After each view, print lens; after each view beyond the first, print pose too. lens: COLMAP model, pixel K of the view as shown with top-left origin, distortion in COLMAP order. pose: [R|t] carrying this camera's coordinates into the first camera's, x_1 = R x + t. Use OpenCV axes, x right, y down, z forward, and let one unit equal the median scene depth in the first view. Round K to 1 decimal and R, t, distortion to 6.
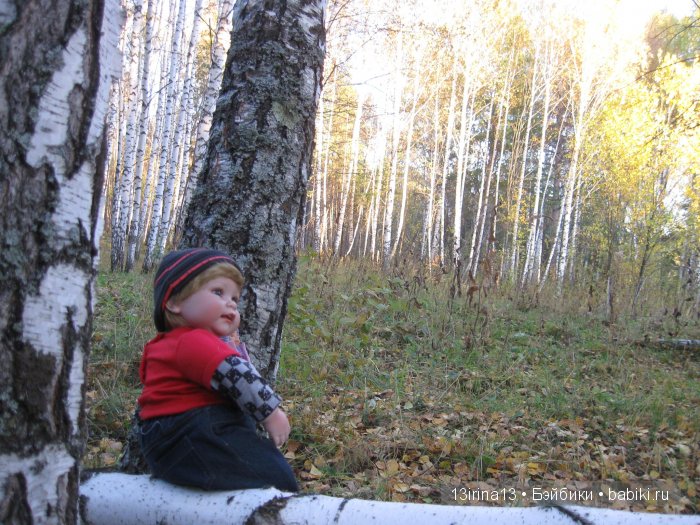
lens RADIAL K [[726.8, 0, 362.6], [0, 726.8, 269.8], [0, 0, 1]] dist [-0.116484, 0.000000]
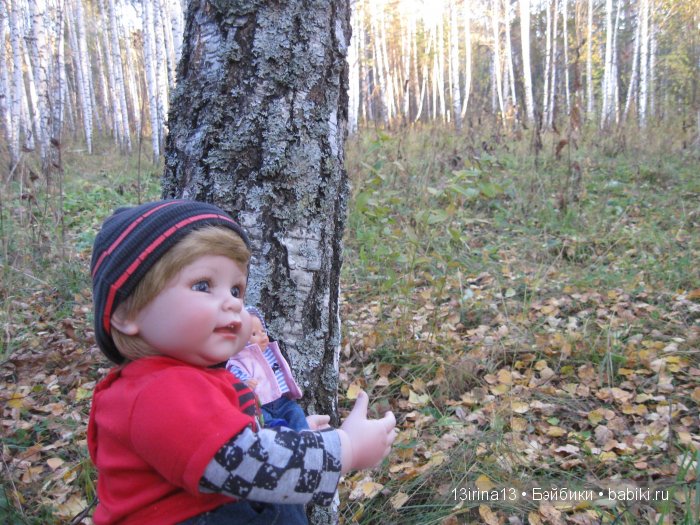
lens RADIAL K [[726.8, 0, 366.0], [0, 726.8, 265.0], [0, 0, 1]] dist [-0.116484, 0.000000]
pose [[0.985888, -0.121048, -0.115641, -0.004753], [0.139362, 0.976179, 0.166291, -0.019750], [0.092757, -0.180061, 0.979272, 0.176667]]
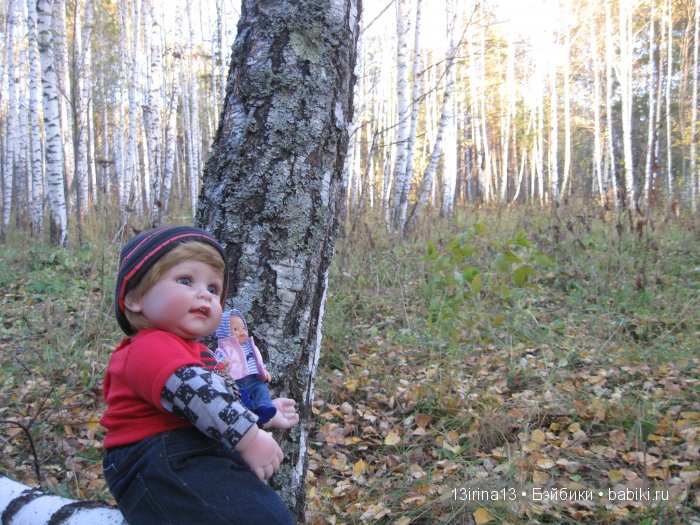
lens RADIAL K [[726.8, 0, 347.6], [0, 726.8, 264.7], [0, 0, 1]] dist [-0.116484, 0.000000]
pose [[0.962315, -0.092356, -0.255772, 0.060333], [0.106718, 0.993367, 0.042822, -0.000243], [0.250121, -0.068504, 0.965788, 0.105842]]
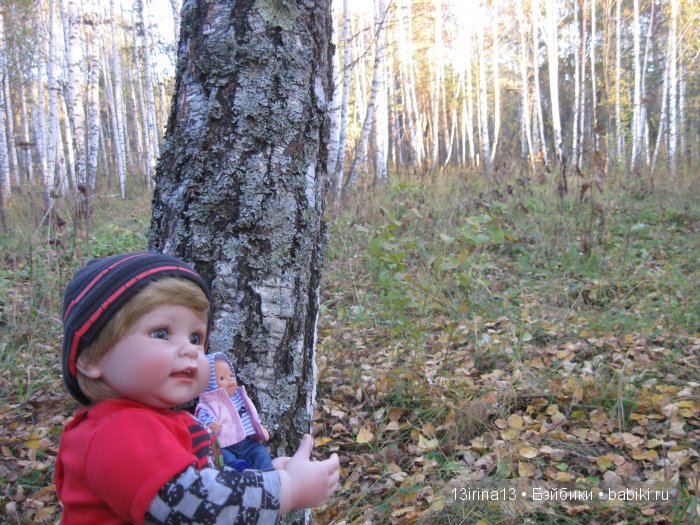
lens RADIAL K [[726.8, 0, 365.4], [0, 726.8, 268.9], [0, 0, 1]] dist [-0.116484, 0.000000]
pose [[0.979834, -0.130278, -0.151500, 0.020059], [0.147209, 0.983358, 0.106474, -0.019656], [0.135108, -0.126629, 0.982706, 0.168713]]
